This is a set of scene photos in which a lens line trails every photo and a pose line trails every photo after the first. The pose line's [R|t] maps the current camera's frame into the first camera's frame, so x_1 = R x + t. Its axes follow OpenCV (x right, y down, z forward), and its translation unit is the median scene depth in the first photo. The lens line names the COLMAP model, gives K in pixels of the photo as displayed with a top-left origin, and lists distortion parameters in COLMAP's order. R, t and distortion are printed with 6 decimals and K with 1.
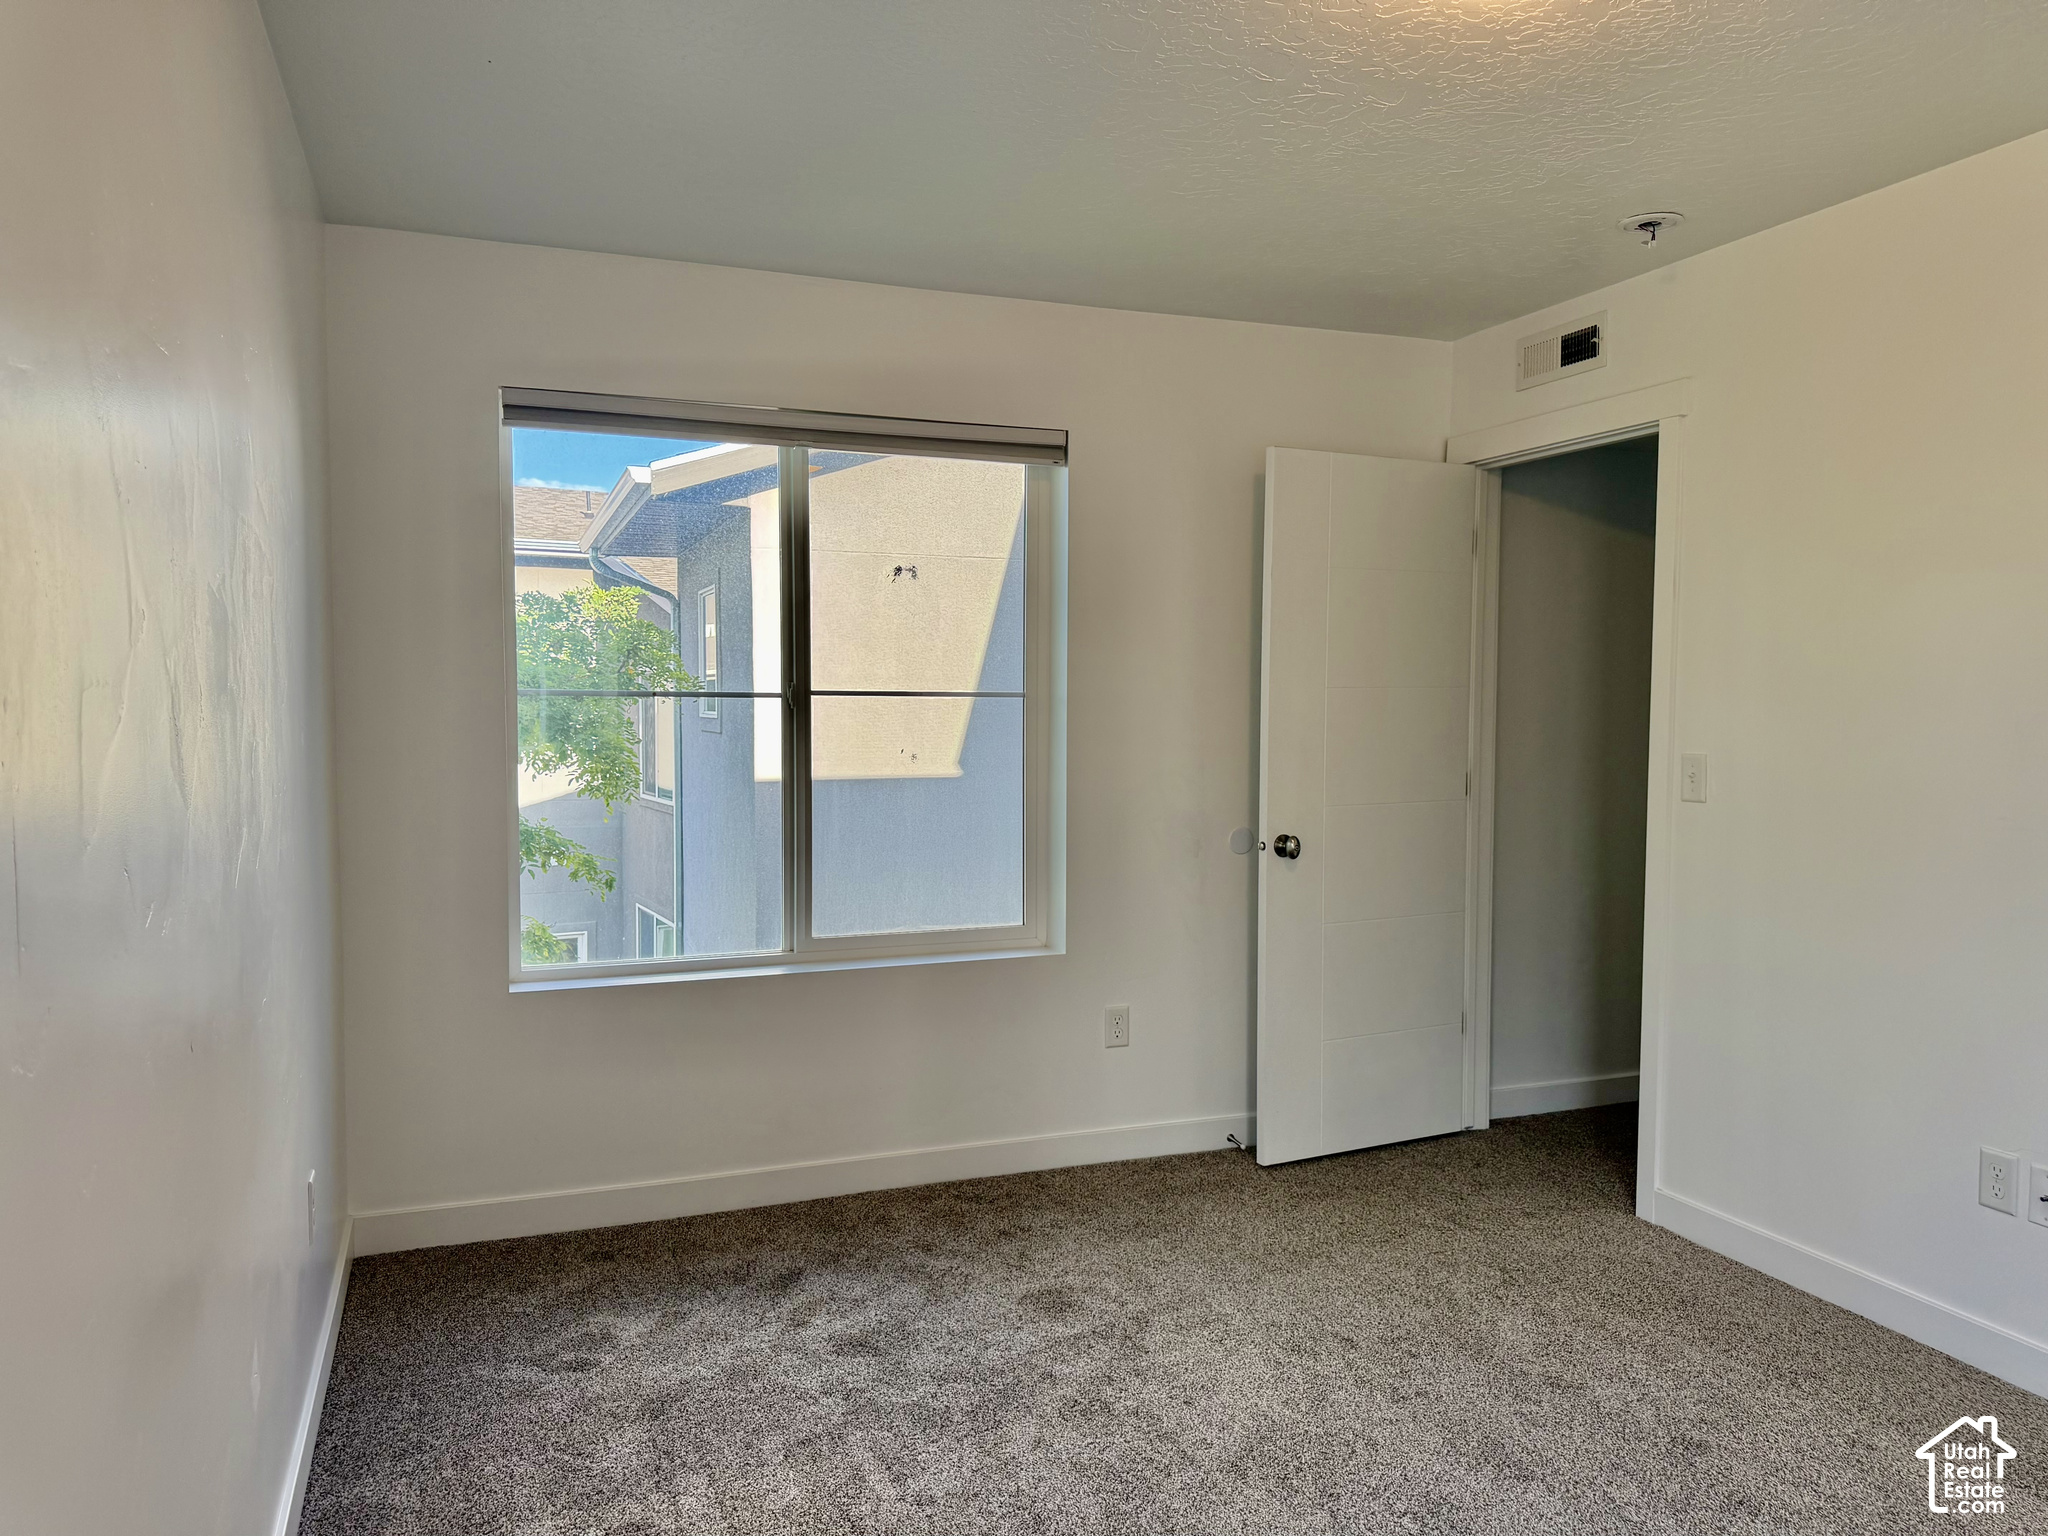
lens RADIAL K [[1434.5, 0, 1018.9], [0, 1434.5, 774.6], [0, 0, 1]] dist [0.166300, -0.310332]
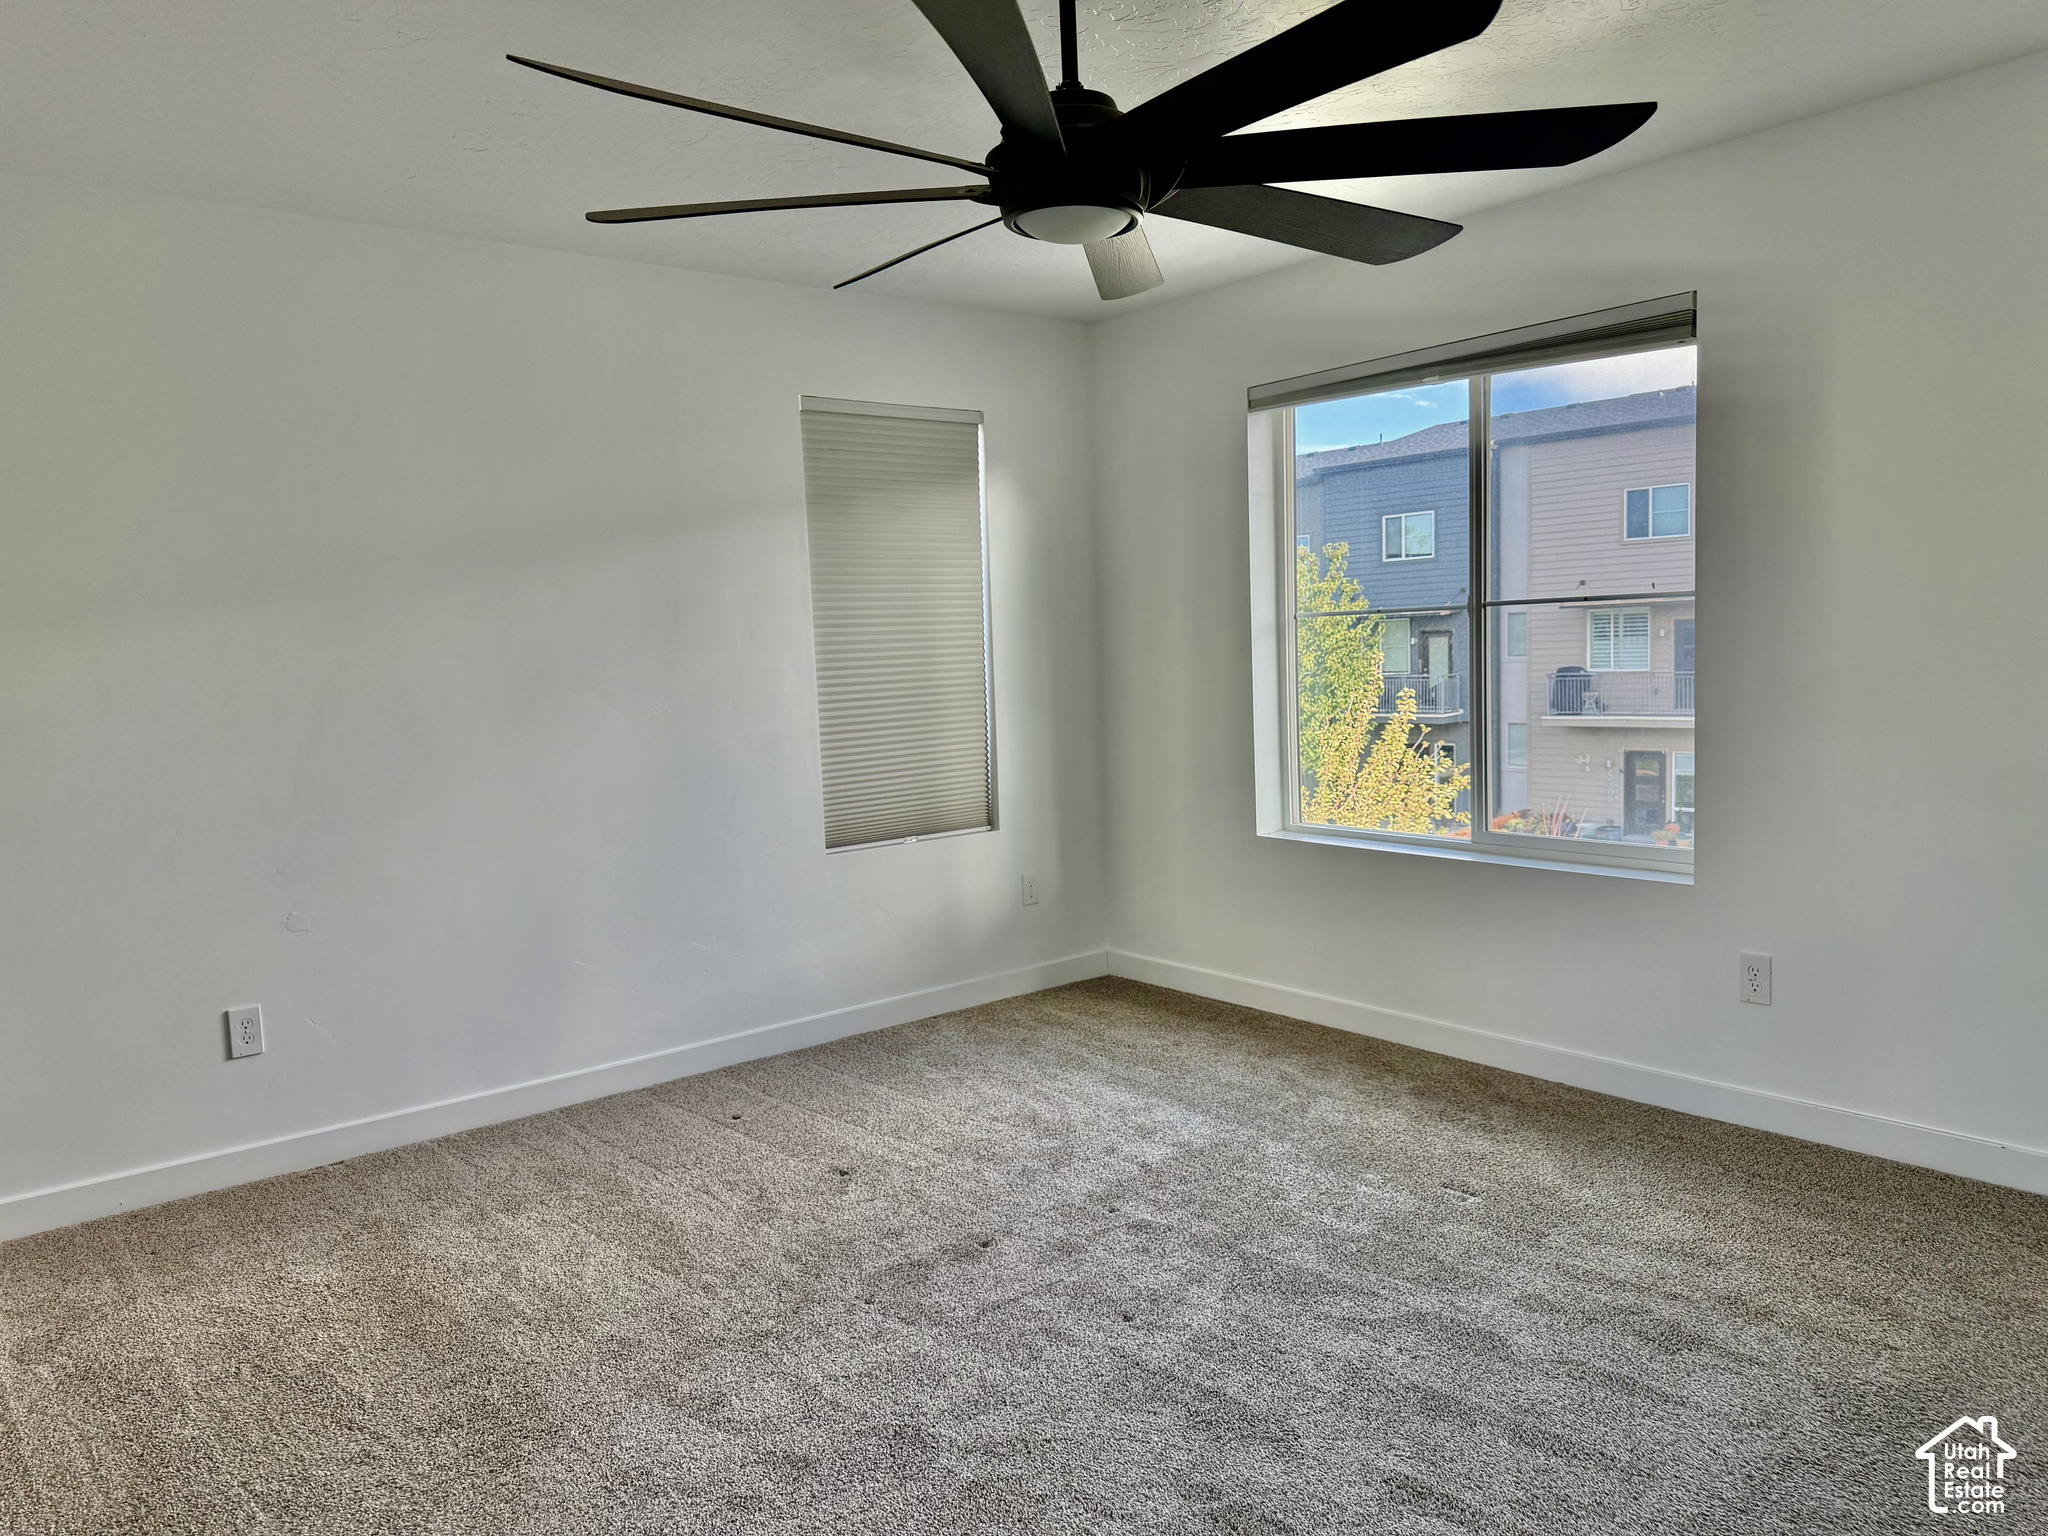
lens RADIAL K [[1434.5, 0, 1018.9], [0, 1434.5, 774.6], [0, 0, 1]] dist [0.166300, -0.310332]
pose [[0.322227, 0.081656, -0.943134, 0.773837], [-0.016177, 0.996602, 0.080759, -0.011749], [0.946524, -0.010765, 0.322453, 0.314313]]
